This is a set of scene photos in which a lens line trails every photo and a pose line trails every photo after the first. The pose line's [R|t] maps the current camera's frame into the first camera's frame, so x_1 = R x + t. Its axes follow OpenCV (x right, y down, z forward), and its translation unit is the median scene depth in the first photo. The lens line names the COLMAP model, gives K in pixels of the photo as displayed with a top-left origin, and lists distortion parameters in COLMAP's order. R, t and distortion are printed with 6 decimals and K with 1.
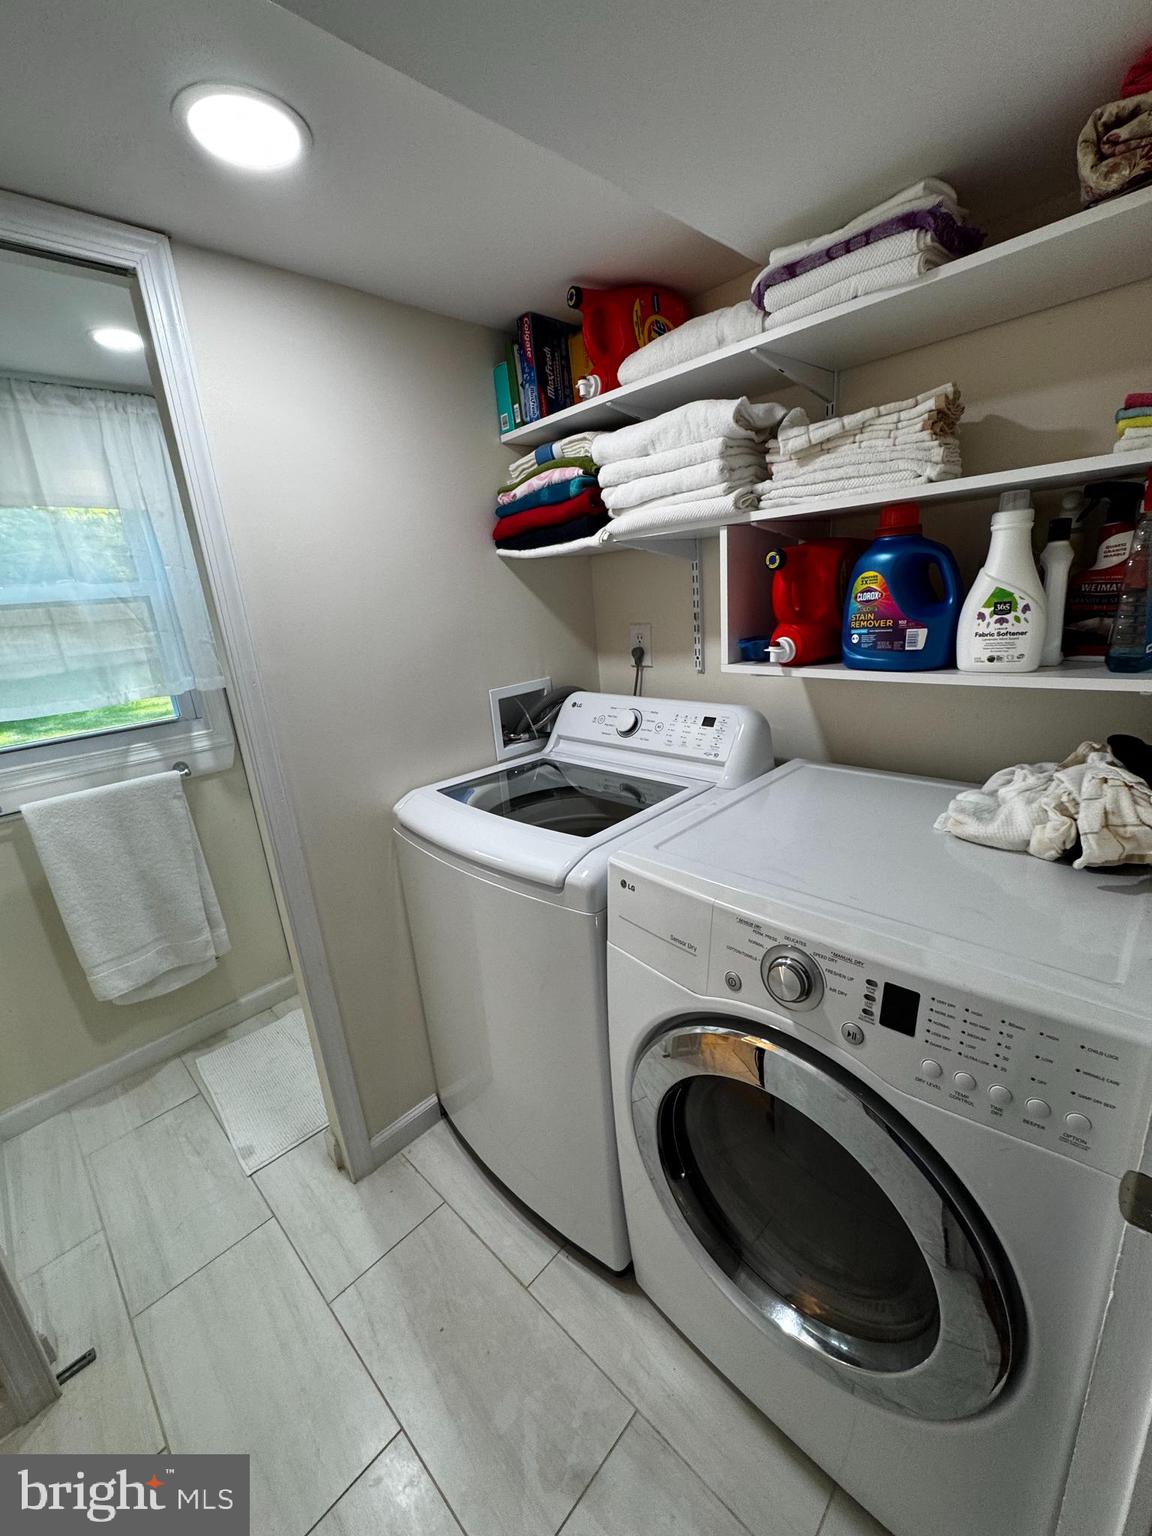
lens RADIAL K [[611.2, 0, 570.7], [0, 611.2, 763.7], [0, 0, 1]] dist [-0.003846, 0.000848]
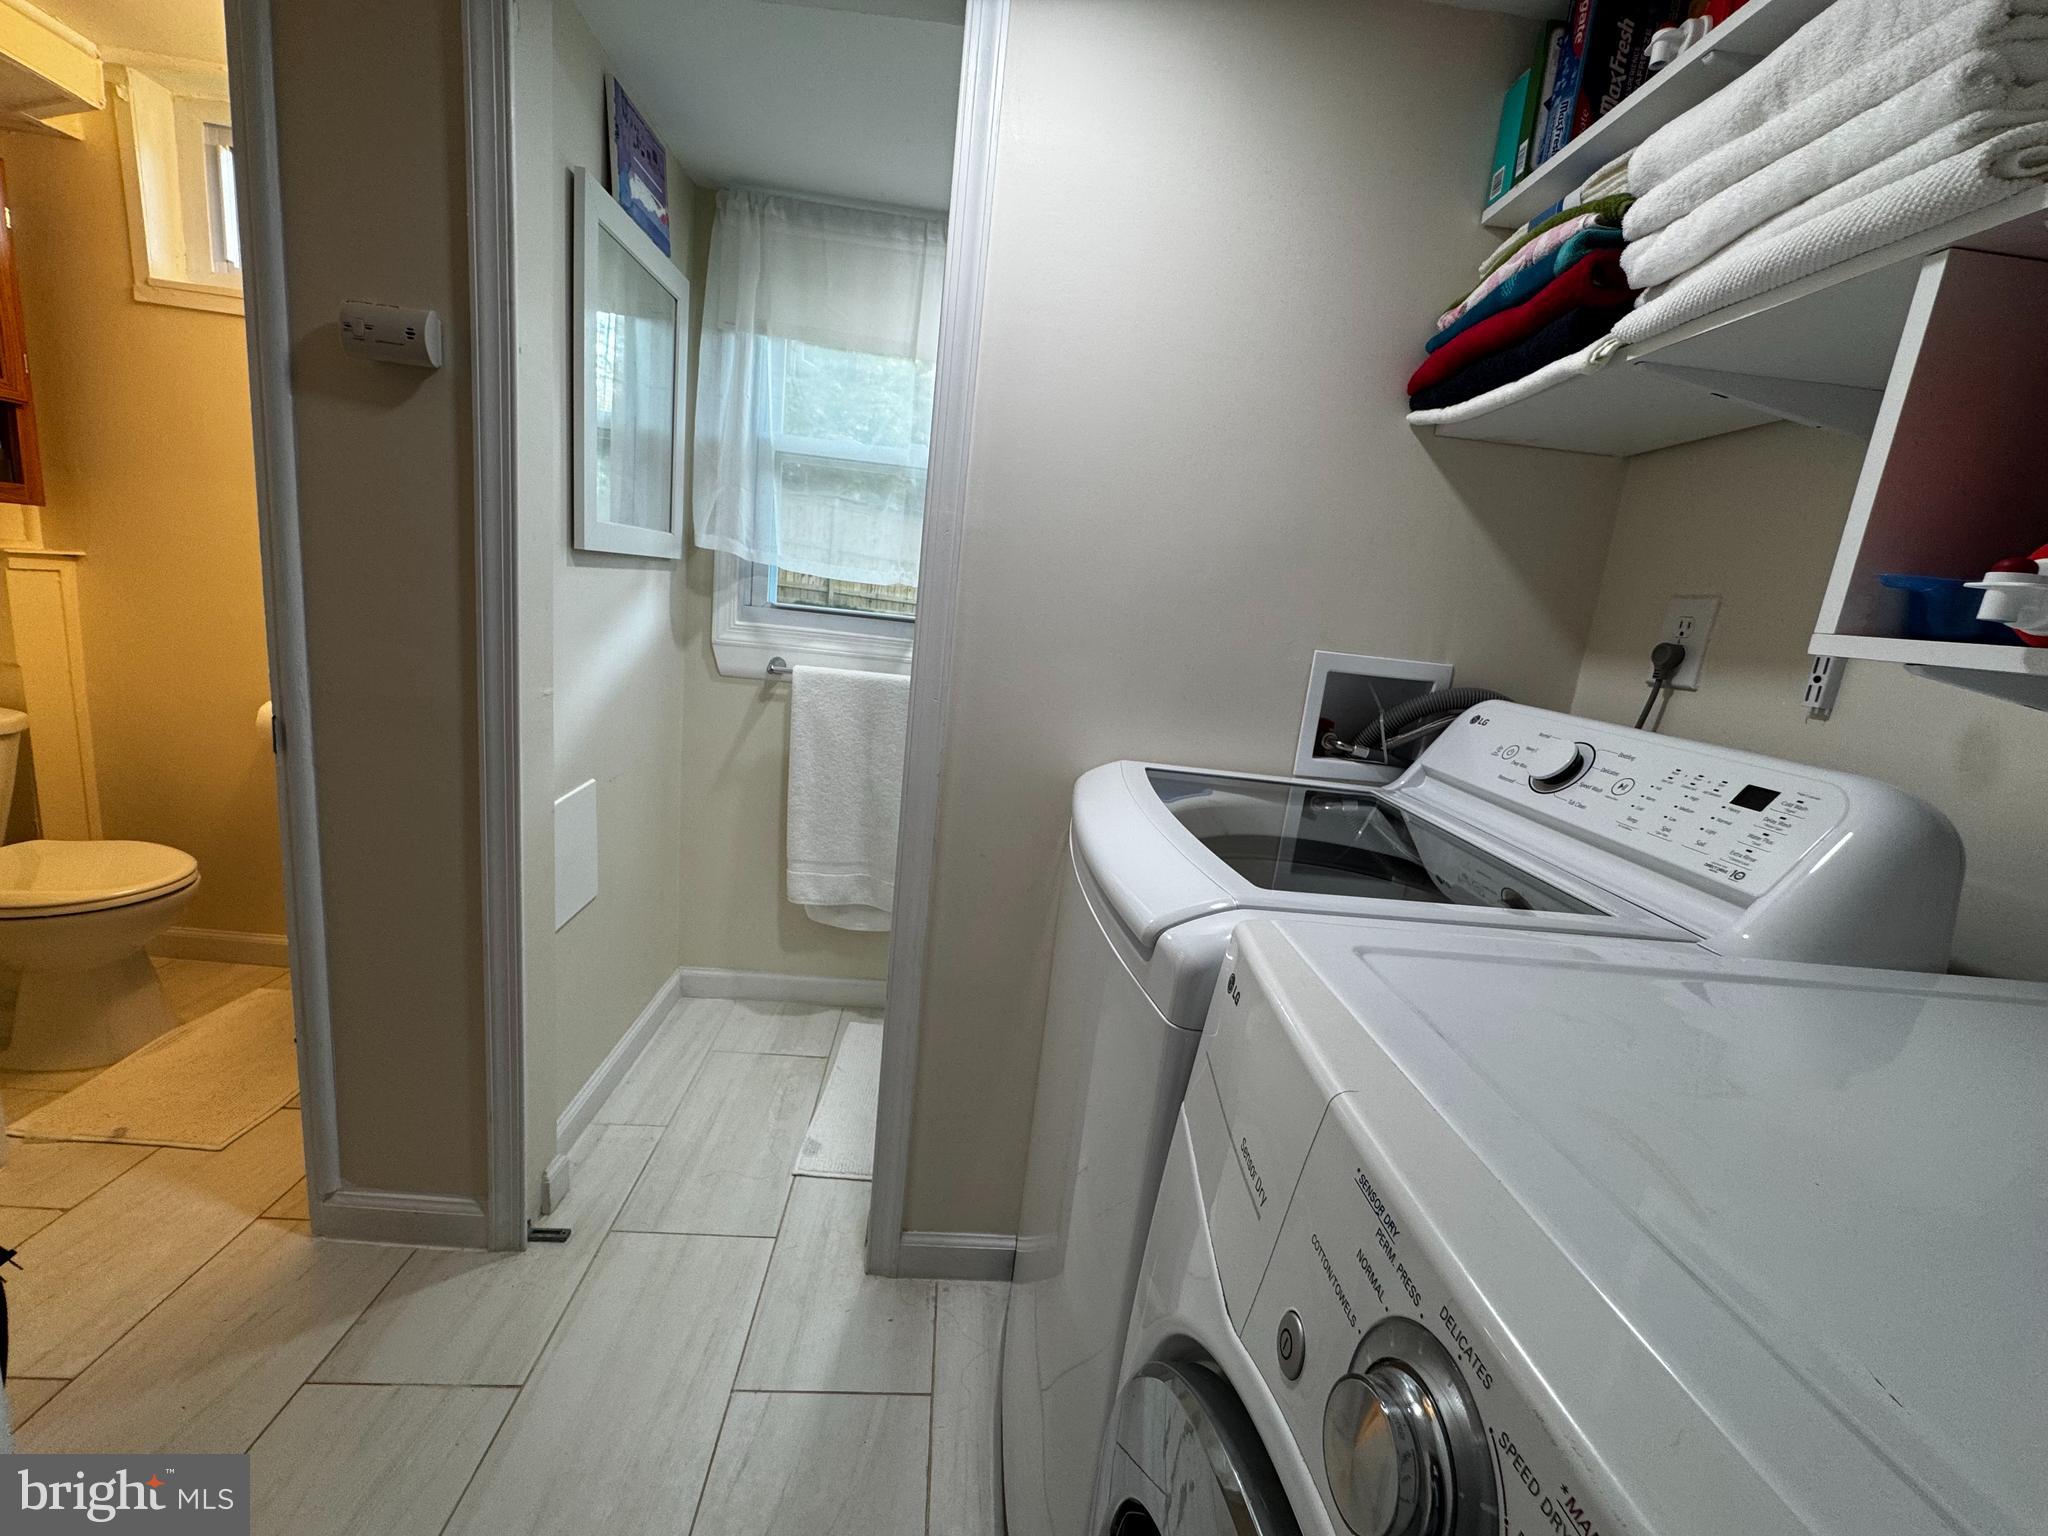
lens RADIAL K [[814.9, 0, 1022.5], [0, 814.9, 761.3], [0, 0, 1]] dist [-0.003846, 0.000848]
pose [[0.731428, 0.286871, -0.618643, 0.177318], [-0.340765, 0.939576, 0.032800, 0.049225], [0.590672, 0.186821, 0.784987, 0.264257]]
